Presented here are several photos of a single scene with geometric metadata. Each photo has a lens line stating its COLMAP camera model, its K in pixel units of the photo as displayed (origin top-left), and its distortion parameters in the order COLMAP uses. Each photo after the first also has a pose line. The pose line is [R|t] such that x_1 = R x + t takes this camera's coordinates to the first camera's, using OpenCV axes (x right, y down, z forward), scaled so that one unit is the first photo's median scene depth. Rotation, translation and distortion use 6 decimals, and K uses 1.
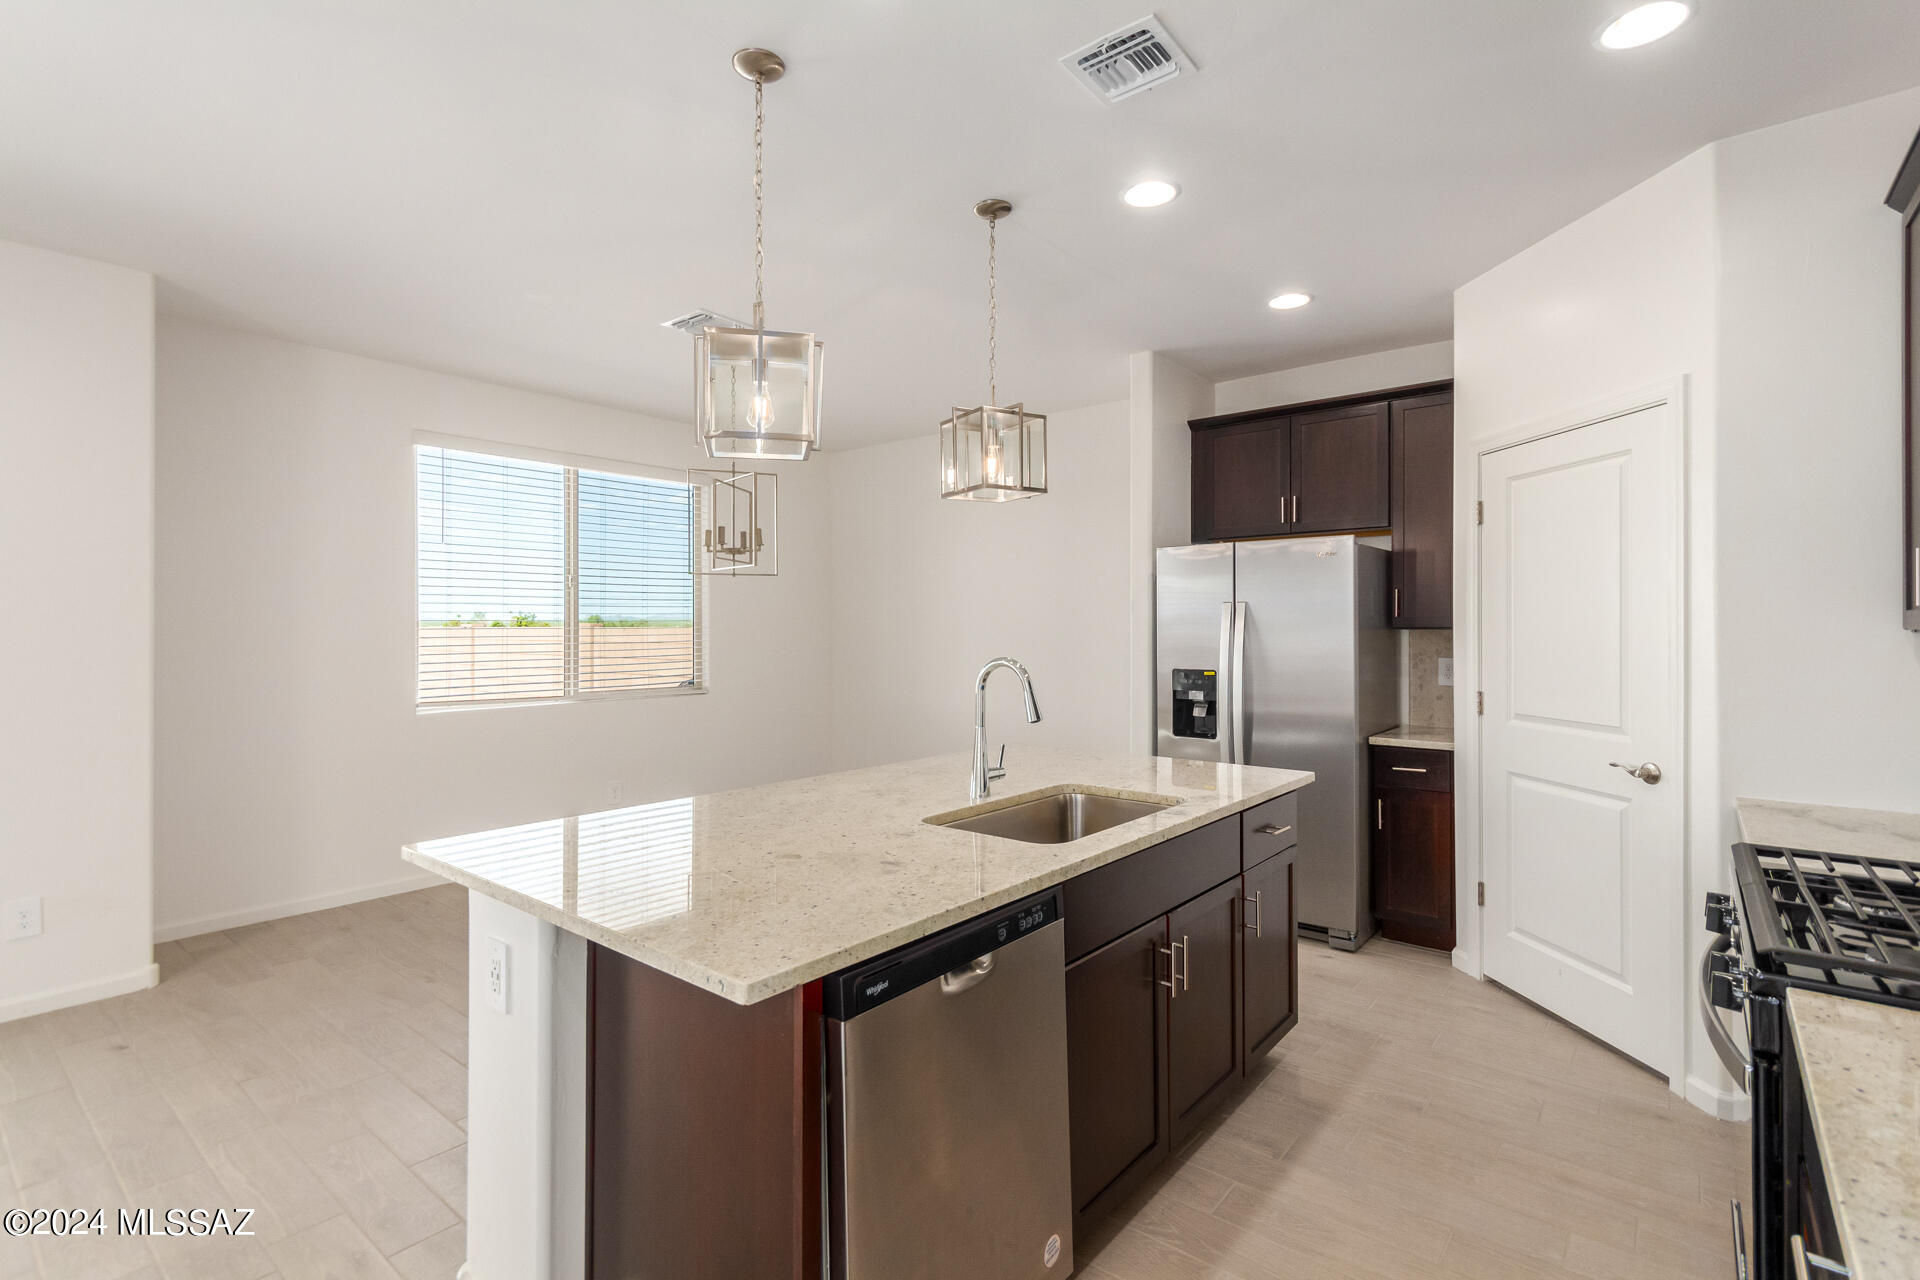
lens RADIAL K [[894.3, 0, 954.5], [0, 894.3, 631.9], [0, 0, 1]] dist [0.005592, 0.000493]
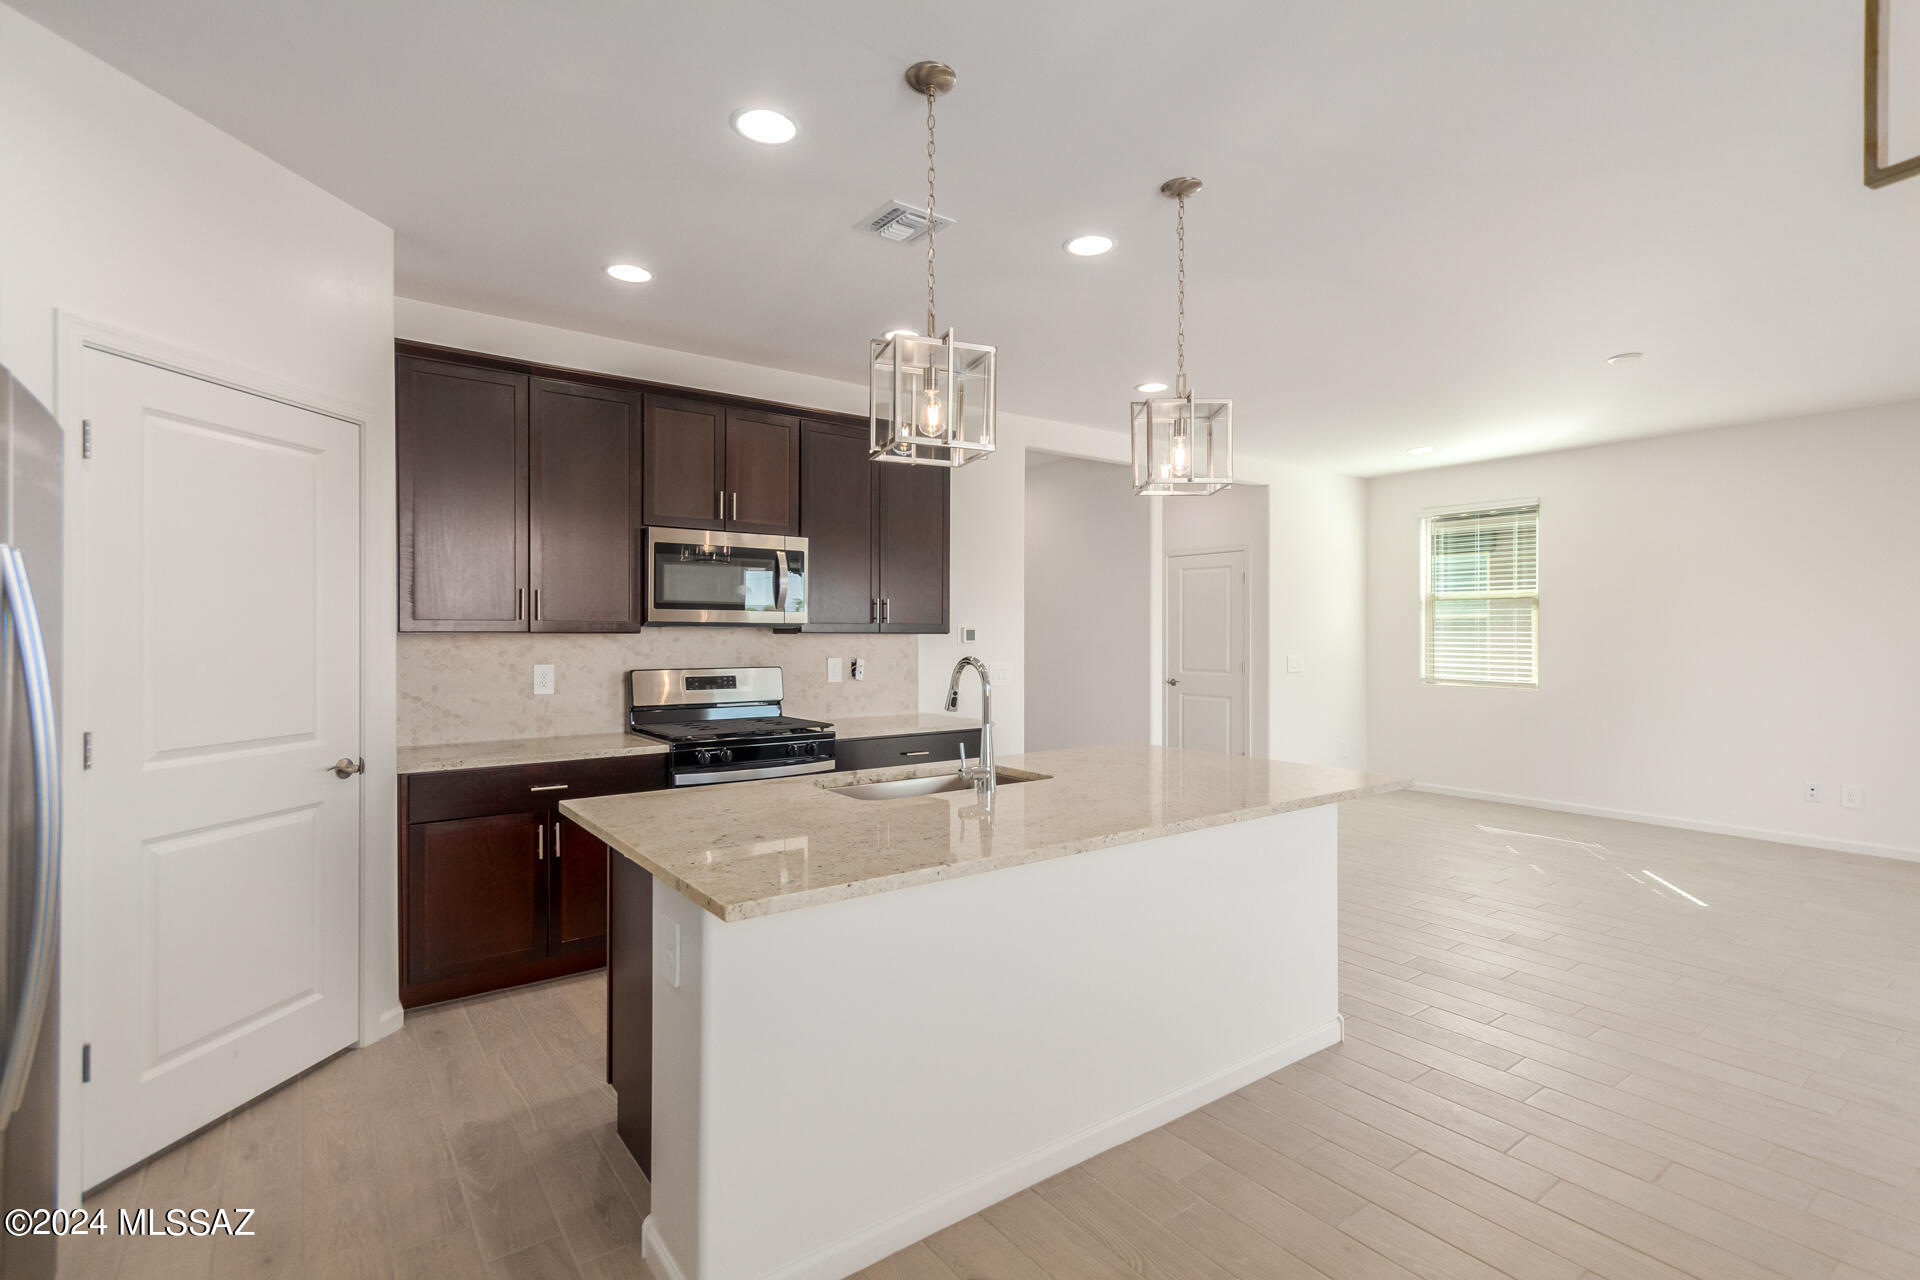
lens RADIAL K [[896.0, 0, 965.8], [0, 896.0, 635.6], [0, 0, 1]] dist [0.004788, 0.000978]
pose [[-0.971709, -0.001828, 0.236175, -0.120875], [-0.000233, 0.999977, 0.006783, -0.003240], [-0.236182, 0.006536, -0.971687, 1.253824]]
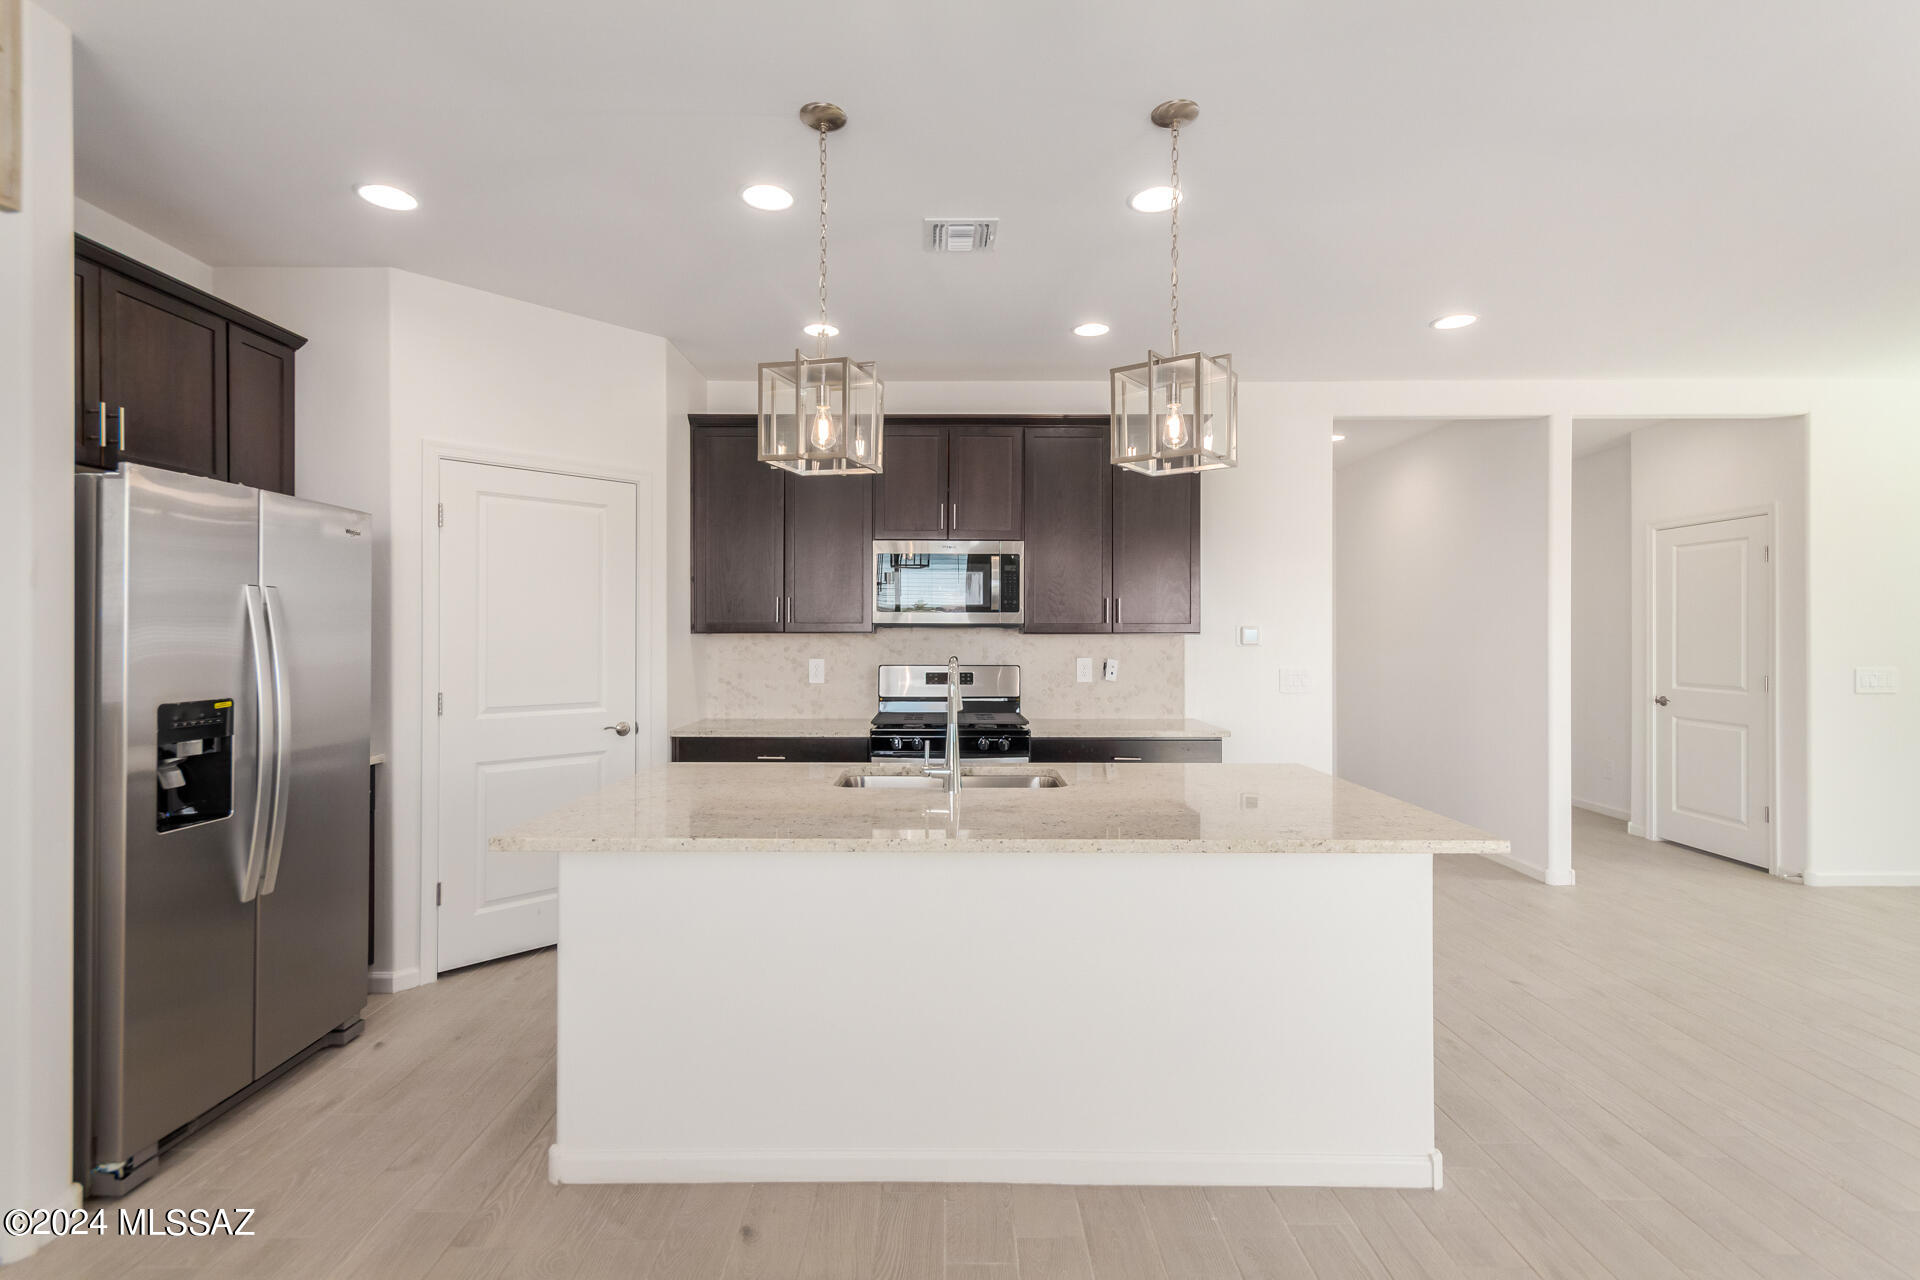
lens RADIAL K [[894.3, 0, 954.5], [0, 894.3, 631.9], [0, 0, 1]] dist [0.005592, 0.000493]
pose [[-0.640714, 0.000371, 0.767779, -0.478782], [0.001648, 0.999998, 0.000893, -0.001736], [-0.767778, 0.001838, -0.640714, 1.034415]]
